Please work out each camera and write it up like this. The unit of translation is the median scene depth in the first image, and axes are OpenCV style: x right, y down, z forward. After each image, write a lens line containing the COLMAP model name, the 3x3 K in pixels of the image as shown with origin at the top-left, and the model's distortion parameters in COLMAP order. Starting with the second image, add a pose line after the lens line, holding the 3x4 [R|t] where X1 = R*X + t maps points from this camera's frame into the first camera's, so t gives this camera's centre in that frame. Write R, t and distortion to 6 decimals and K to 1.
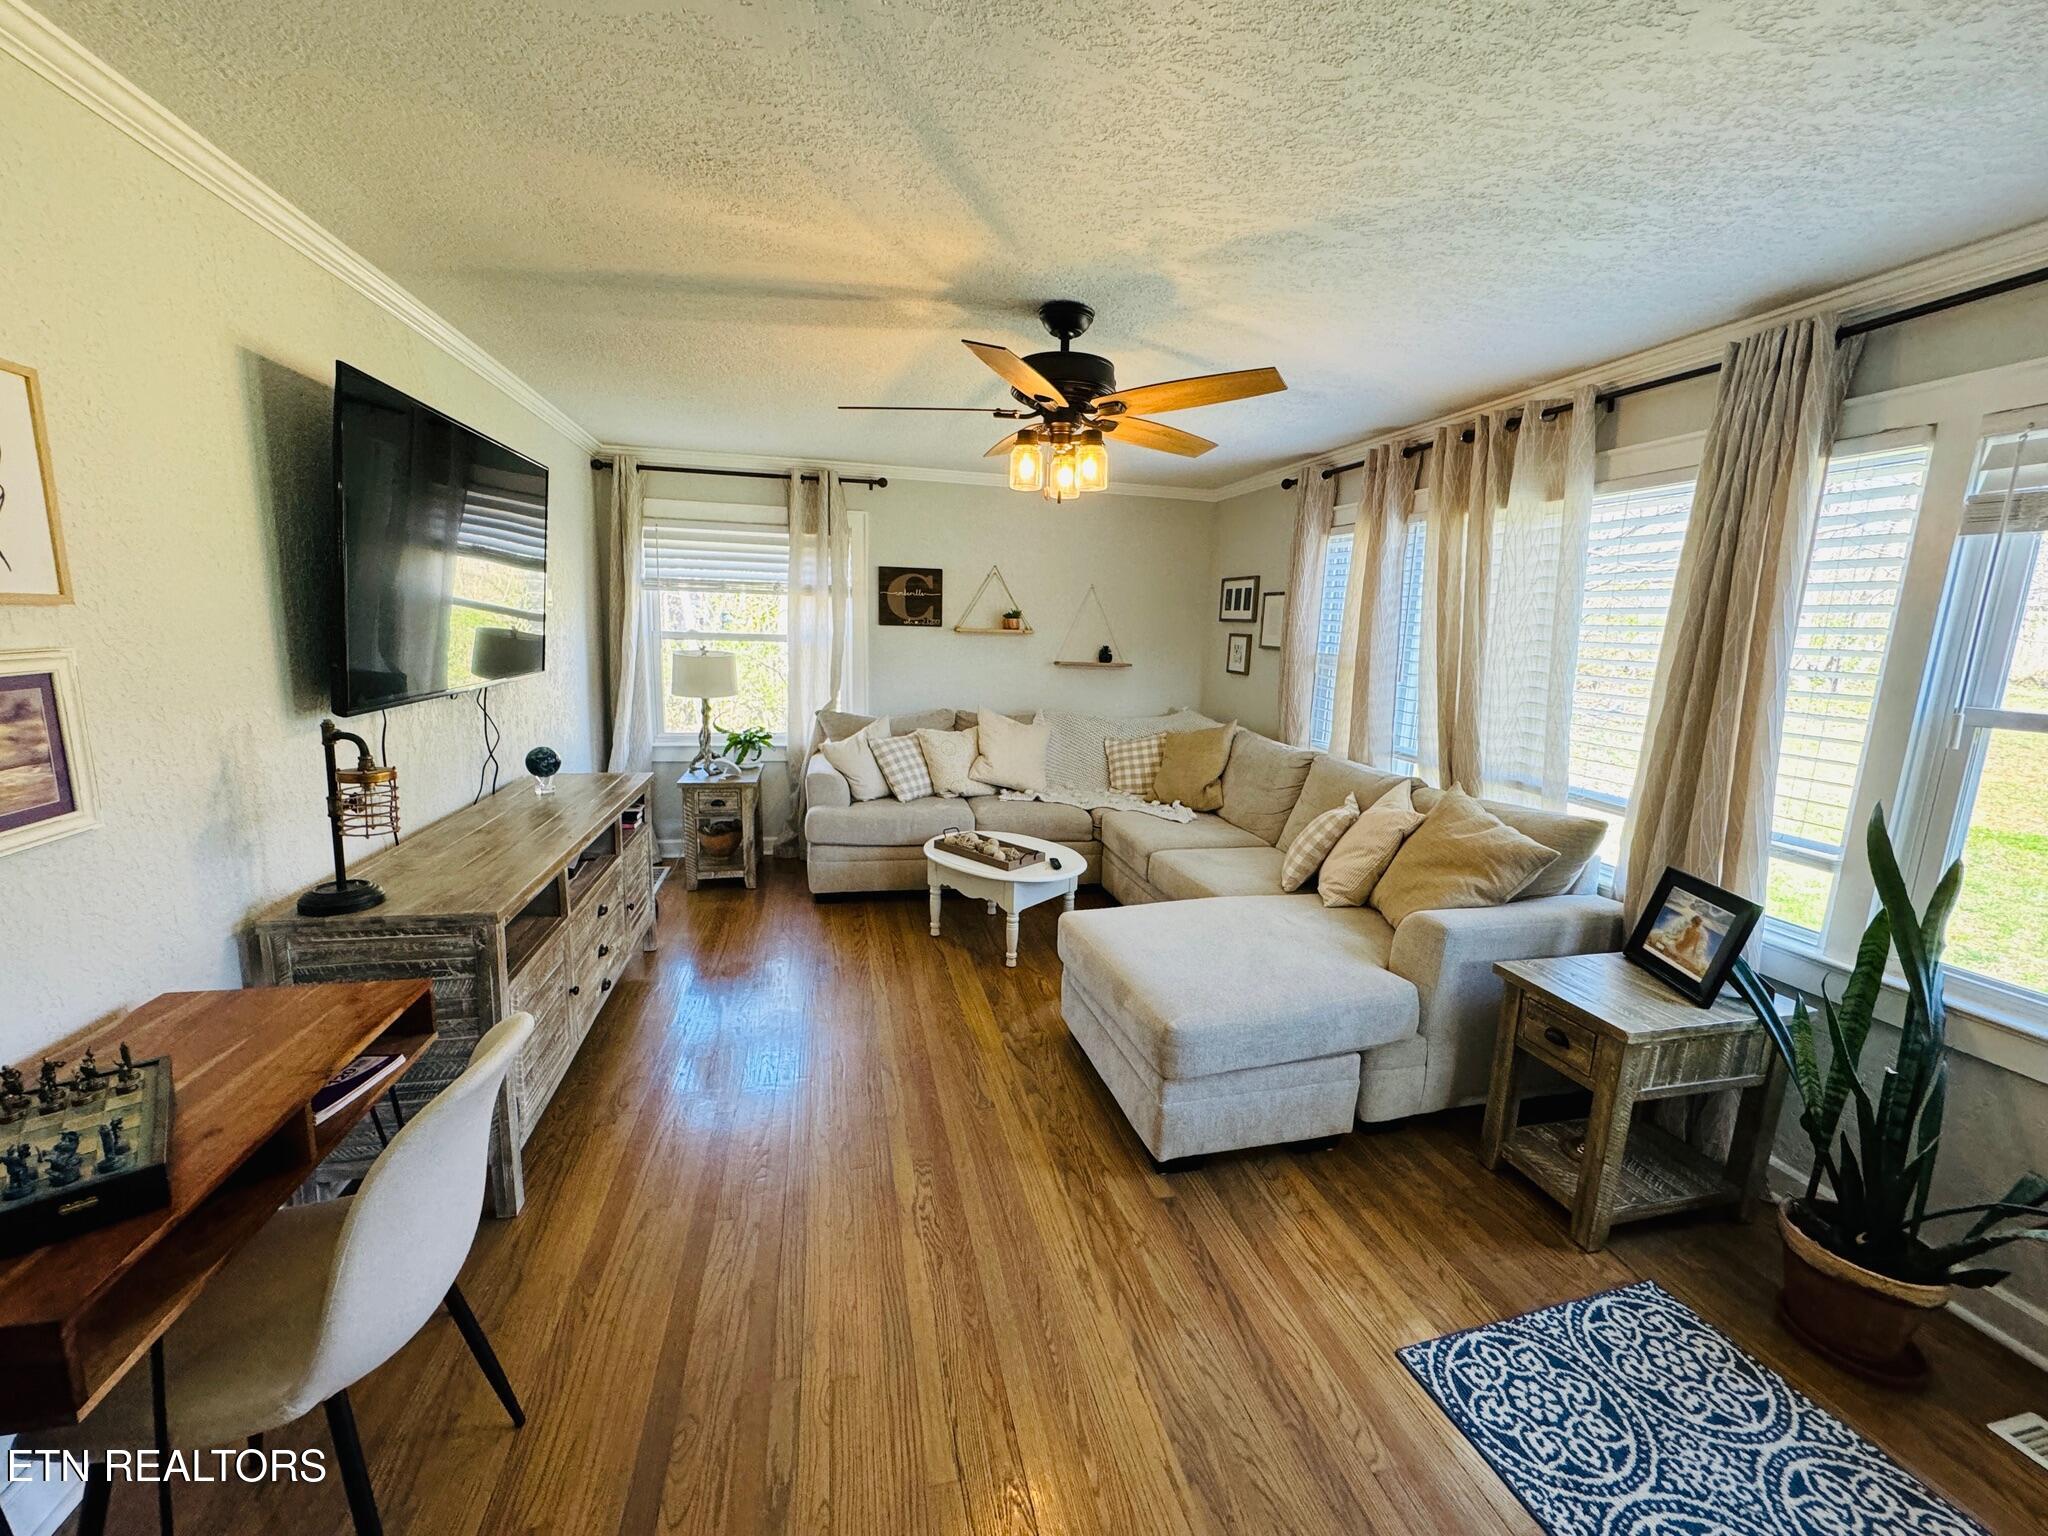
lens RADIAL K [[817.4, 0, 1025.1], [0, 817.4, 765.7], [0, 0, 1]] dist [-0.002069, -0.001039]
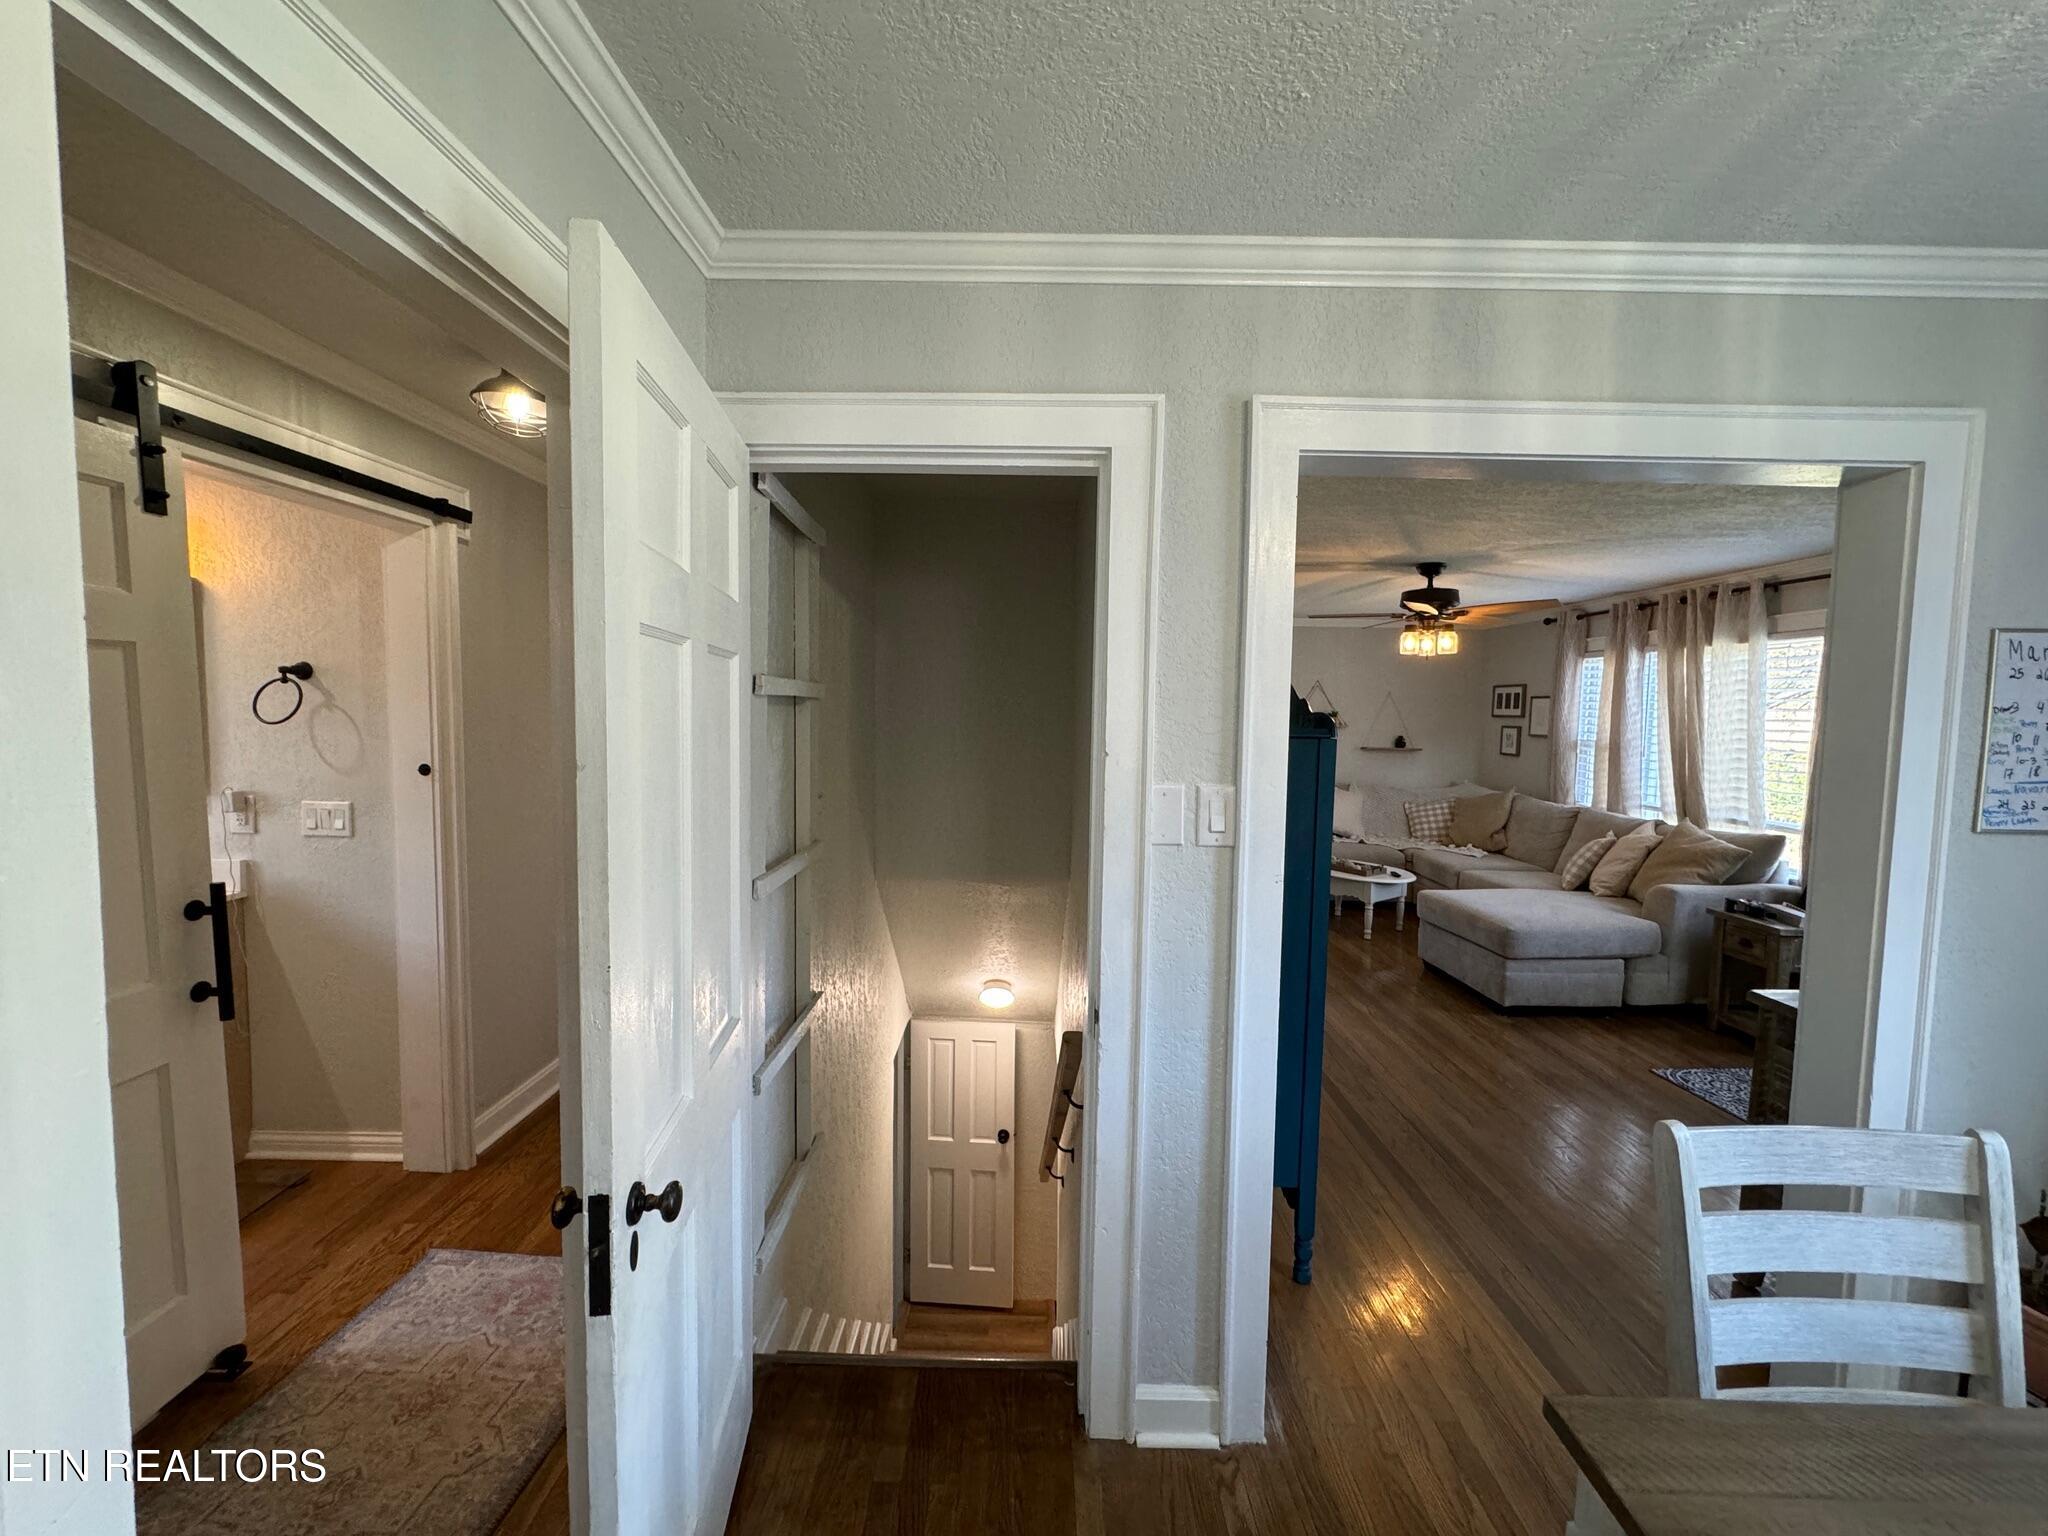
lens RADIAL K [[817.4, 0, 1020.0], [0, 817.4, 764.8], [0, 0, 1]] dist [-0.002069, -0.001039]
pose [[0.970142, -0.001271, -0.242535, -0.311558], [-0.026631, 0.993382, -0.111728, 0.118212], [0.241072, 0.114850, 0.963688, -0.774526]]
